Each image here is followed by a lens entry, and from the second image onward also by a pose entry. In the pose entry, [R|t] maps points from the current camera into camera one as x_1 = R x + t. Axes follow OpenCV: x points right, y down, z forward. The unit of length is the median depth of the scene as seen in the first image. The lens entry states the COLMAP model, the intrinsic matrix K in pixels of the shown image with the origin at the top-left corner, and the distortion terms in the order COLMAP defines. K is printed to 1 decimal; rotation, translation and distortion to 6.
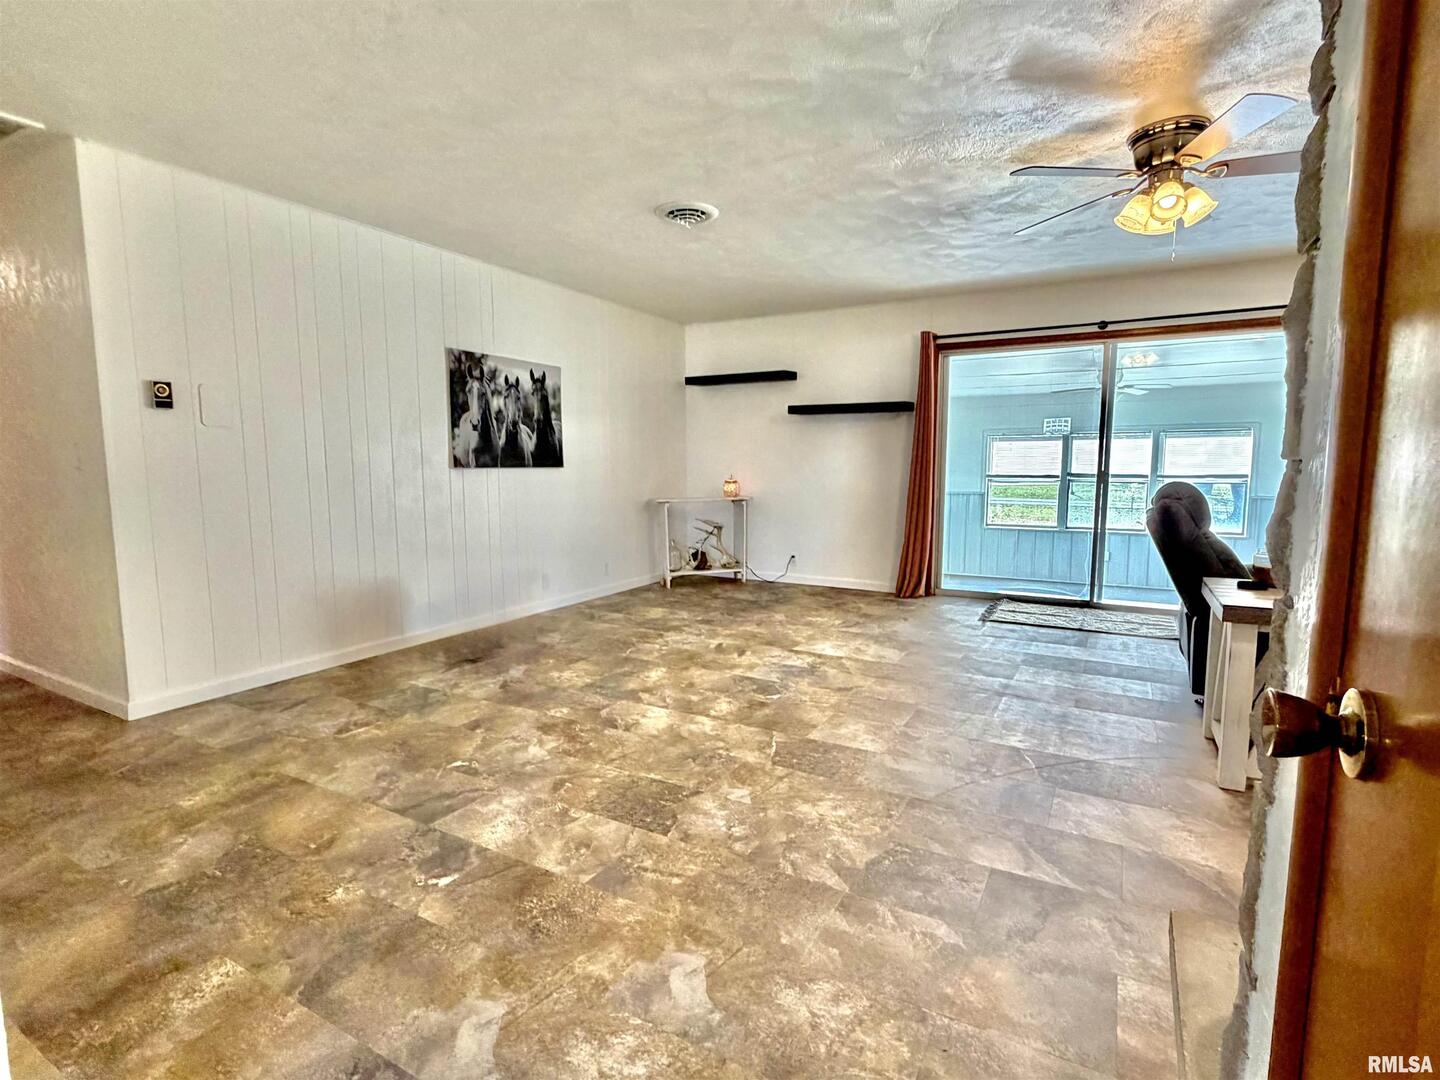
lens RADIAL K [[709.9, 0, 720.5], [0, 709.9, 542.7], [0, 0, 1]] dist [-0.000457, -0.000107]
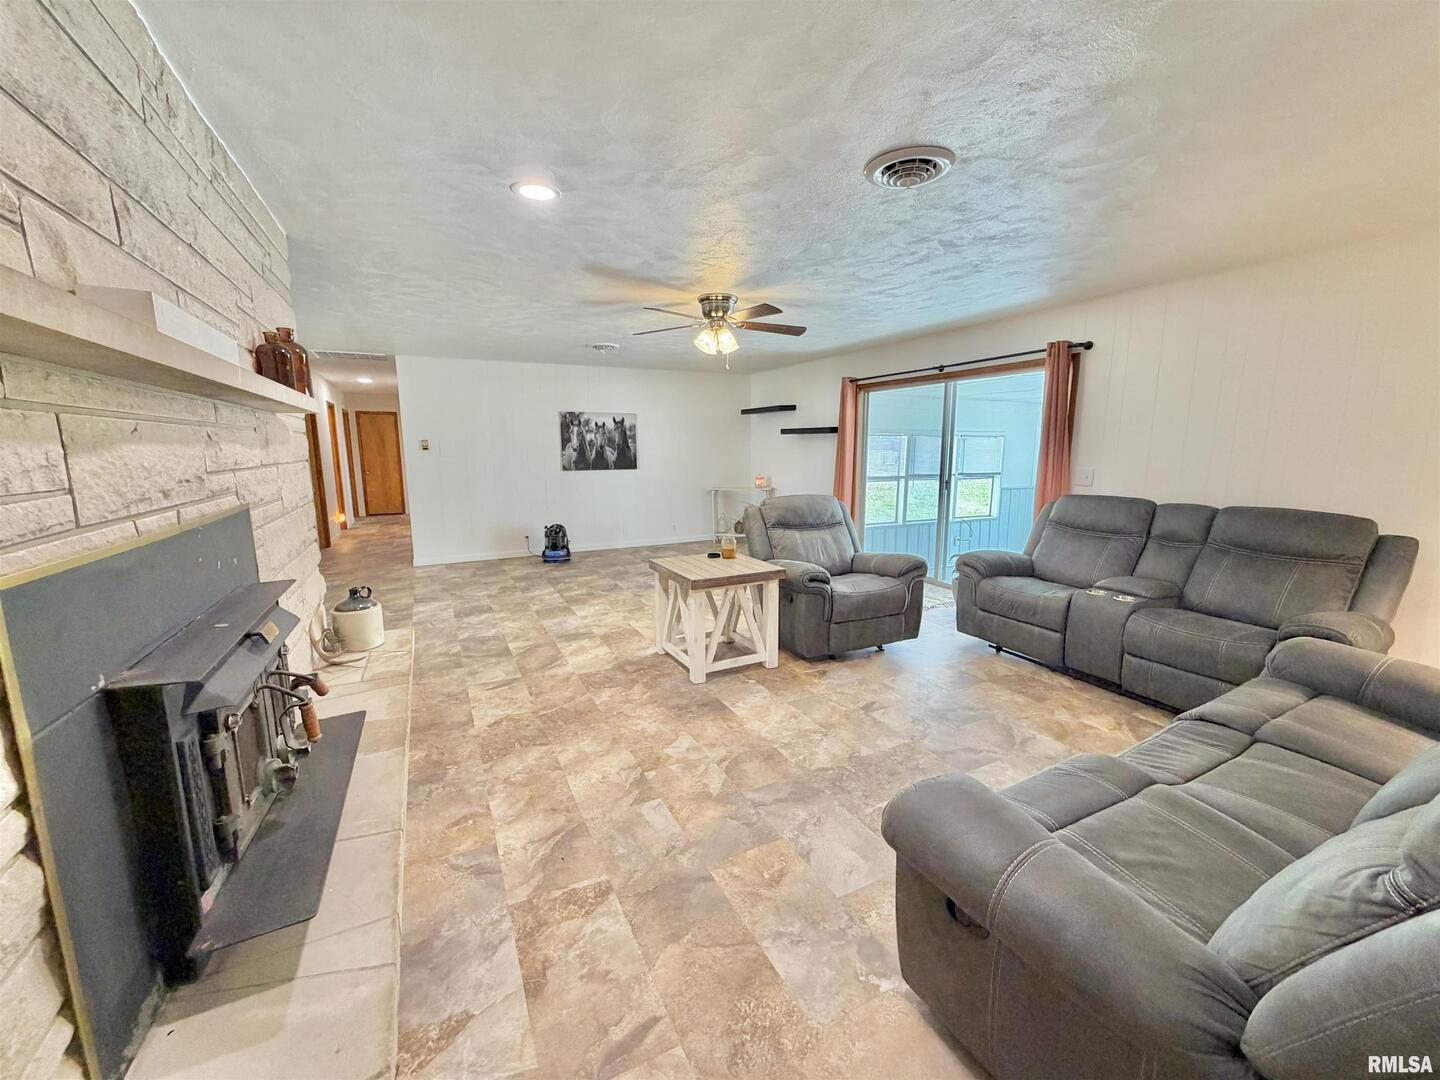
lens RADIAL K [[576.2, 0, 717.3], [0, 576.2, 541.8], [0, 0, 1]] dist [-0.000050, 0.000316]
pose [[0.831097, 0.089213, -0.548925, 0.844601], [-0.058979, 0.995622, 0.072515, -0.044635], [0.552991, -0.027892, 0.832720, -0.121970]]
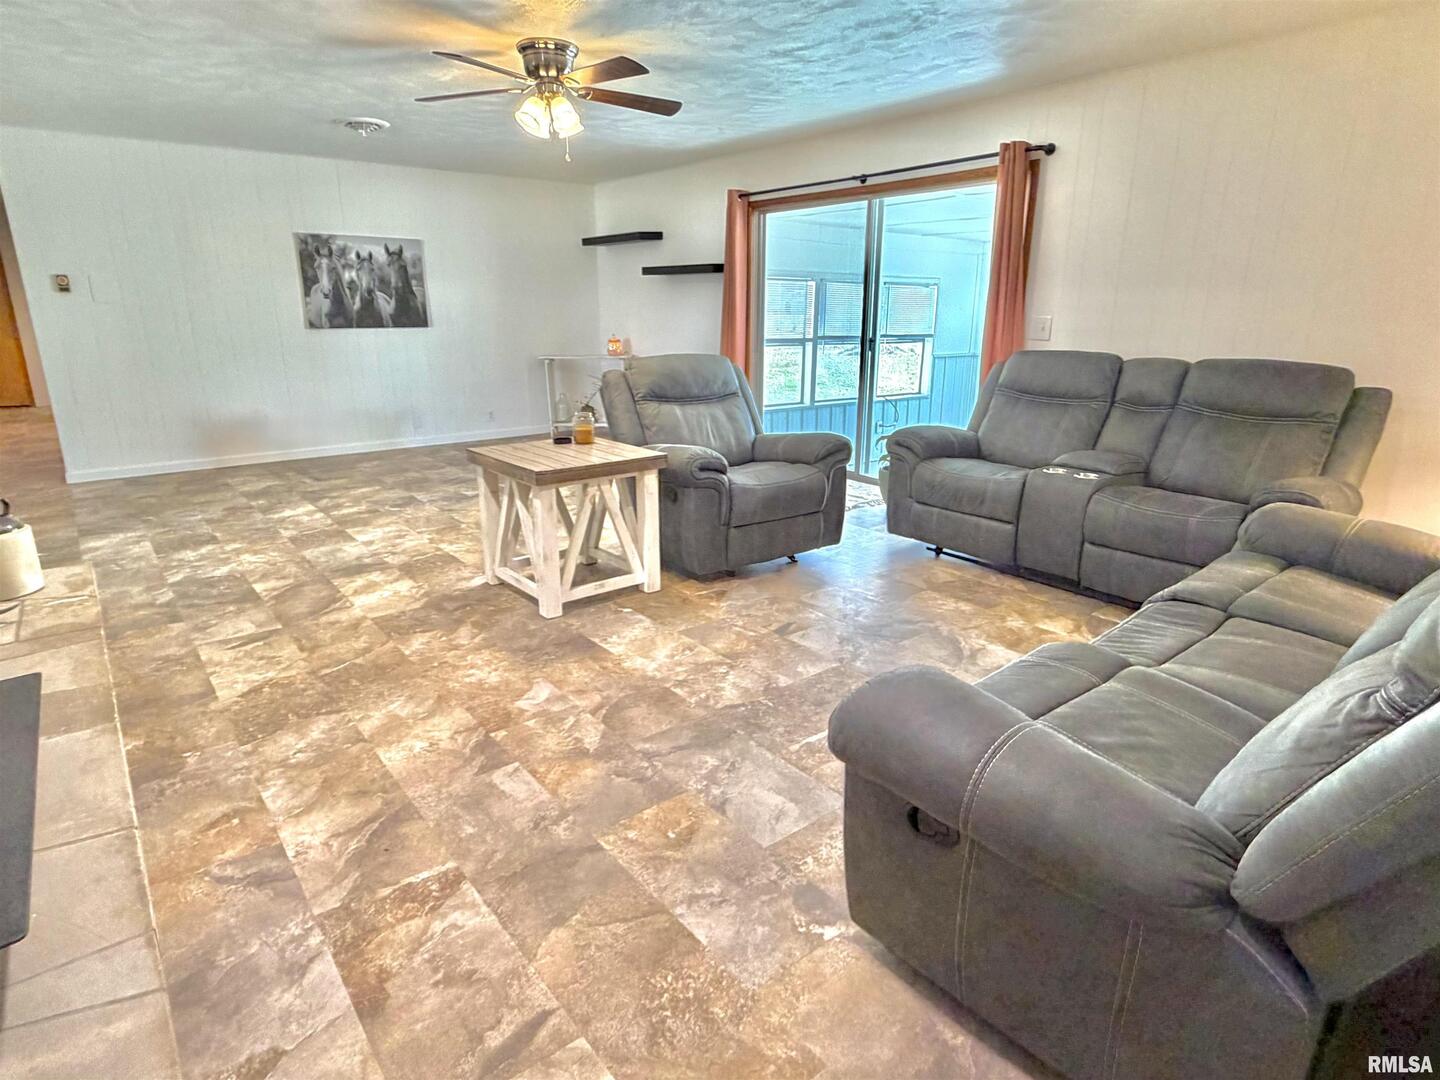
lens RADIAL K [[805.2, 0, 714.8], [0, 805.2, 546.9], [0, 0, 1]] dist [0.001380, 0.000074]
pose [[0.926665, 0.110289, -0.359344, 0.832060], [-0.044643, 0.981512, 0.186119, -0.018251], [0.373228, -0.156428, 0.914457, -0.134018]]
